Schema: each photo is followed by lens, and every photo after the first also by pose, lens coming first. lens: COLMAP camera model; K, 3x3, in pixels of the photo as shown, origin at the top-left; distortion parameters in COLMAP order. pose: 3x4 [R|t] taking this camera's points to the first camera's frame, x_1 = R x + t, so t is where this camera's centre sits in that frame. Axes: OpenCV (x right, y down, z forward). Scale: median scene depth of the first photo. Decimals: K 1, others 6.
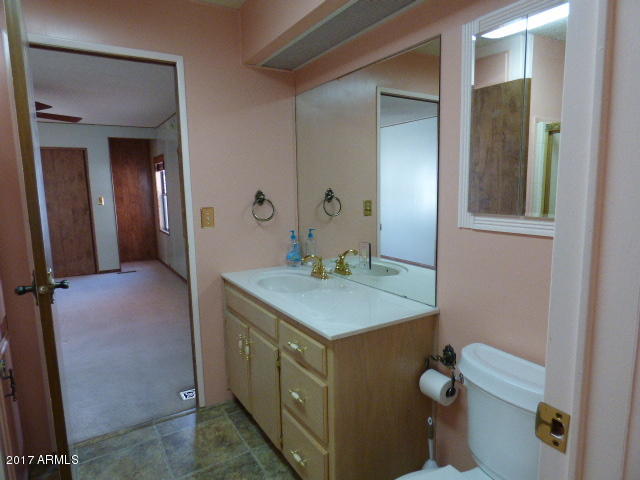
lens RADIAL K [[390.2, 0, 318.5], [0, 390.2, 240.2], [0, 0, 1]] dist [-0.011891, 0.005673]
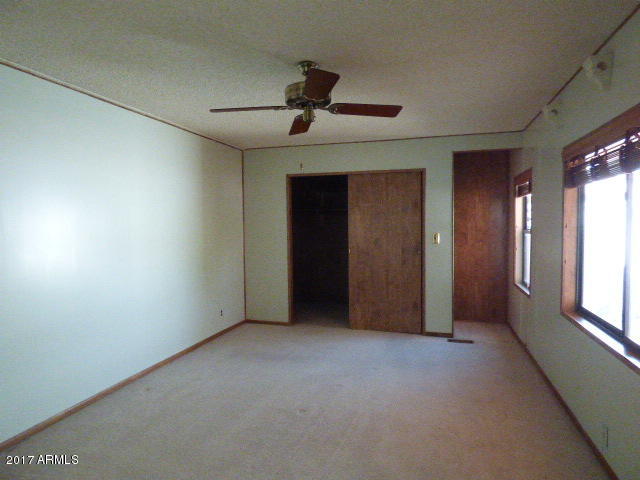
lens RADIAL K [[390.2, 0, 318.8], [0, 390.2, 238.9], [0, 0, 1]] dist [-0.011891, 0.005673]
pose [[0.662500, 0.043704, -0.747786, -0.146382], [-0.107742, 0.993476, -0.037390, -0.045424], [0.741273, 0.105339, 0.662887, 0.327984]]
